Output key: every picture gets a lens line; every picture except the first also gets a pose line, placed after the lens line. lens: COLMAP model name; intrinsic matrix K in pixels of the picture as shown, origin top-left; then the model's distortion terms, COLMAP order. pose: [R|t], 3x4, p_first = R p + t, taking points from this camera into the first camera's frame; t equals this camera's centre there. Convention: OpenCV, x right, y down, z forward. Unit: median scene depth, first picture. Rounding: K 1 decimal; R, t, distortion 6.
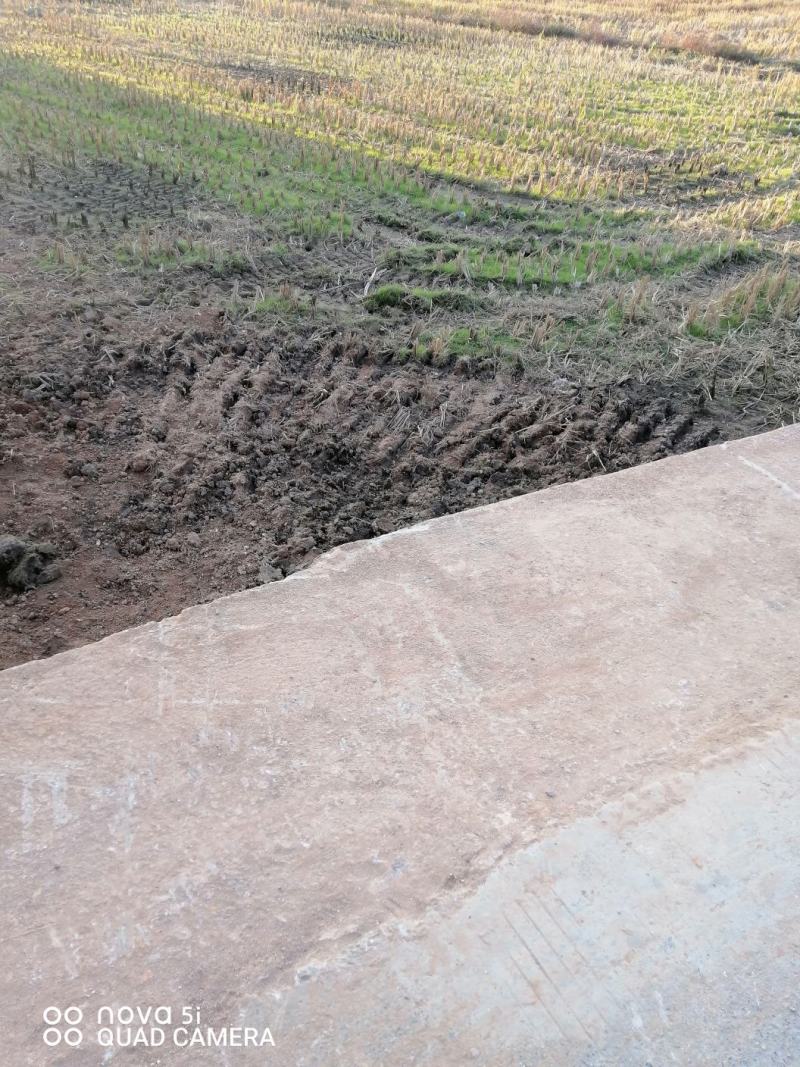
lens RADIAL K [[819.1, 0, 400.2], [0, 819.1, 535.6], [0, 0, 1]] dist [0.005495, 0.012375]
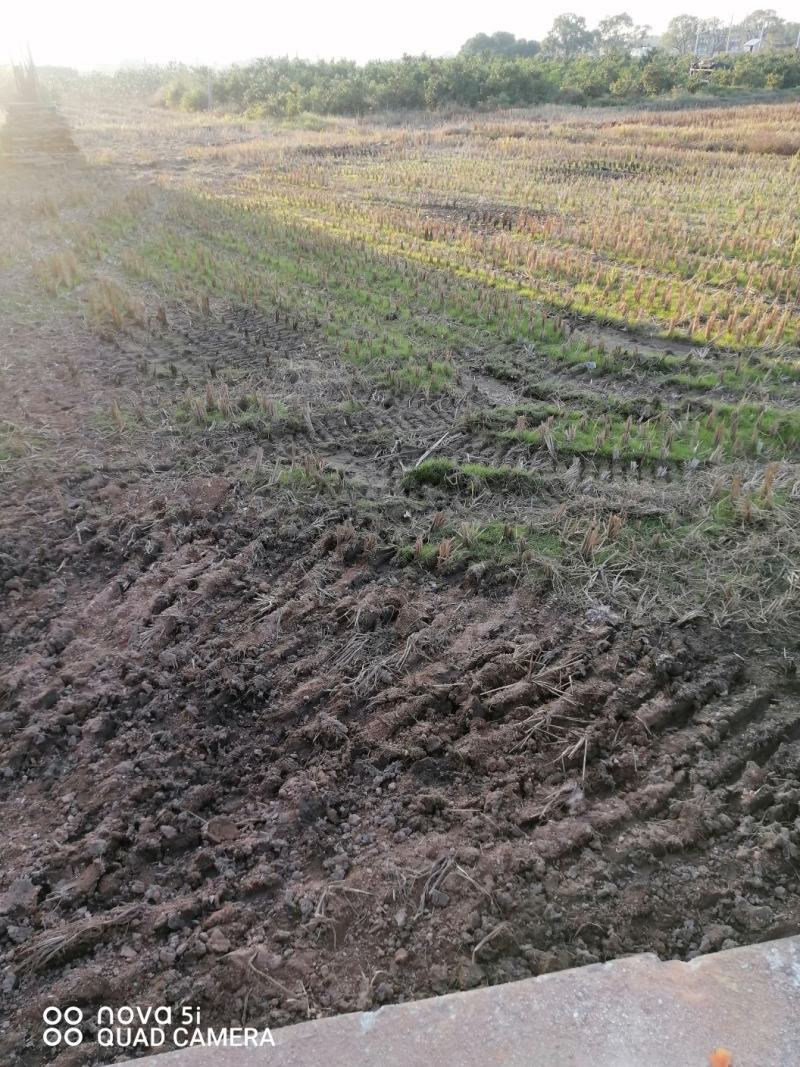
lens RADIAL K [[819.1, 0, 400.2], [0, 819.1, 536.4], [0, 0, 1]] dist [0.005495, 0.012375]
pose [[0.950856, 0.078577, -0.299498, 0.240522], [-0.115363, 0.987525, -0.107169, -0.153609], [0.287341, 0.136454, 0.948059, 0.236705]]
